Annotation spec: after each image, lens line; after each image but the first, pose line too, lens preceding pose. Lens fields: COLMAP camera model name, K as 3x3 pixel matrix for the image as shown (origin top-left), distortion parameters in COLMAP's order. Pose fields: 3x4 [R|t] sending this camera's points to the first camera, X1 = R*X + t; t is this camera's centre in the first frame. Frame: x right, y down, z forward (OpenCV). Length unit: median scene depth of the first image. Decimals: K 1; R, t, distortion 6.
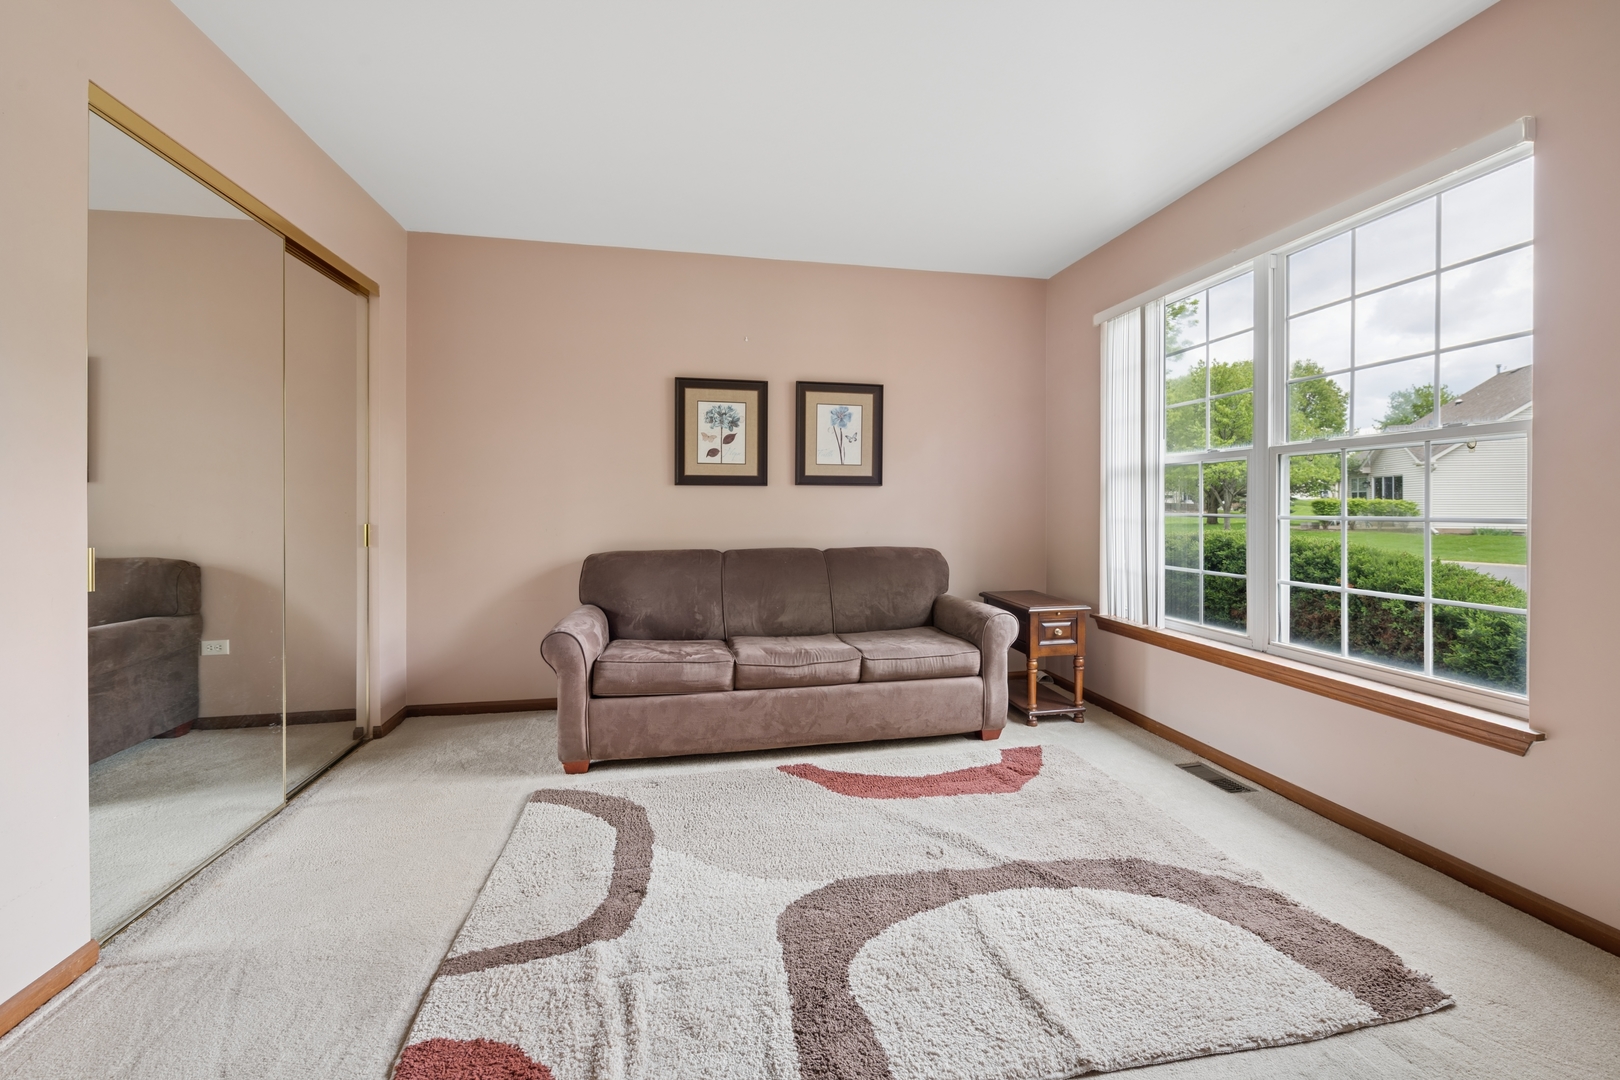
lens RADIAL K [[655.7, 0, 812.2], [0, 655.7, 520.1], [0, 0, 1]] dist [0.002425, 0.000057]
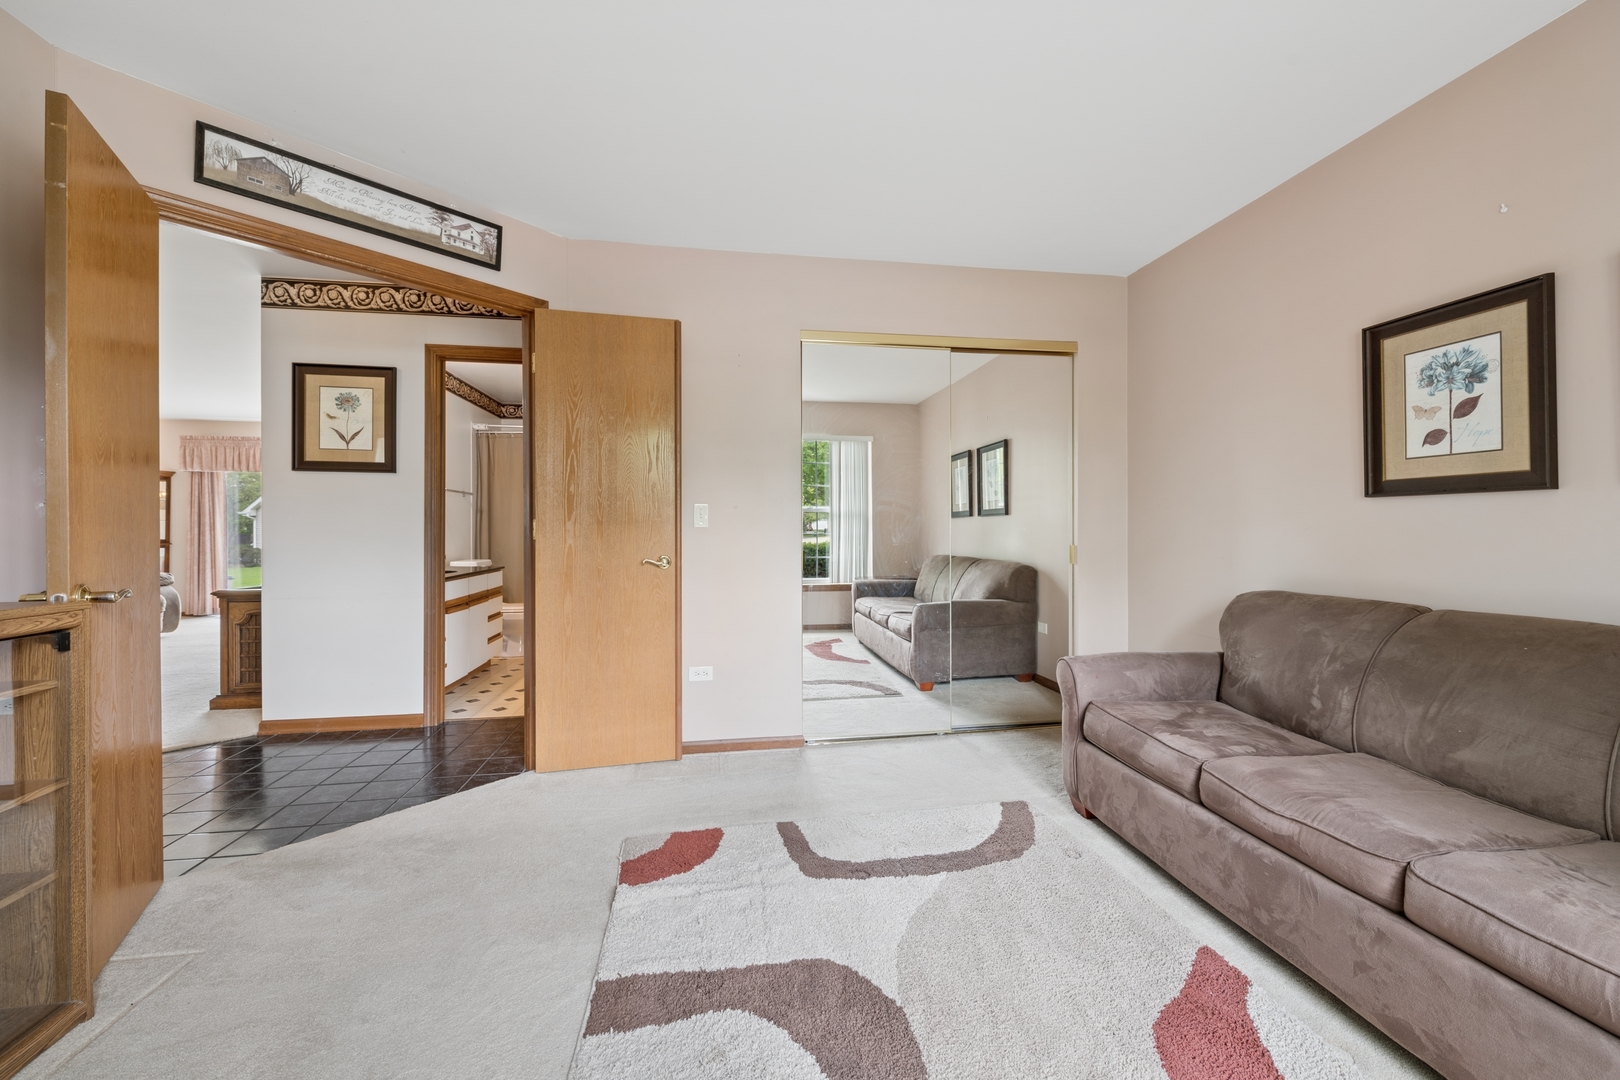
lens RADIAL K [[645.0, 0, 813.9], [0, 645.0, 520.2], [0, 0, 1]] dist [0.049430, -0.000064]
pose [[-0.015136, -0.007969, -0.999854, 0.457995], [-0.004048, 0.999961, -0.007909, -0.023602], [0.999877, 0.003928, -0.015168, 0.477150]]
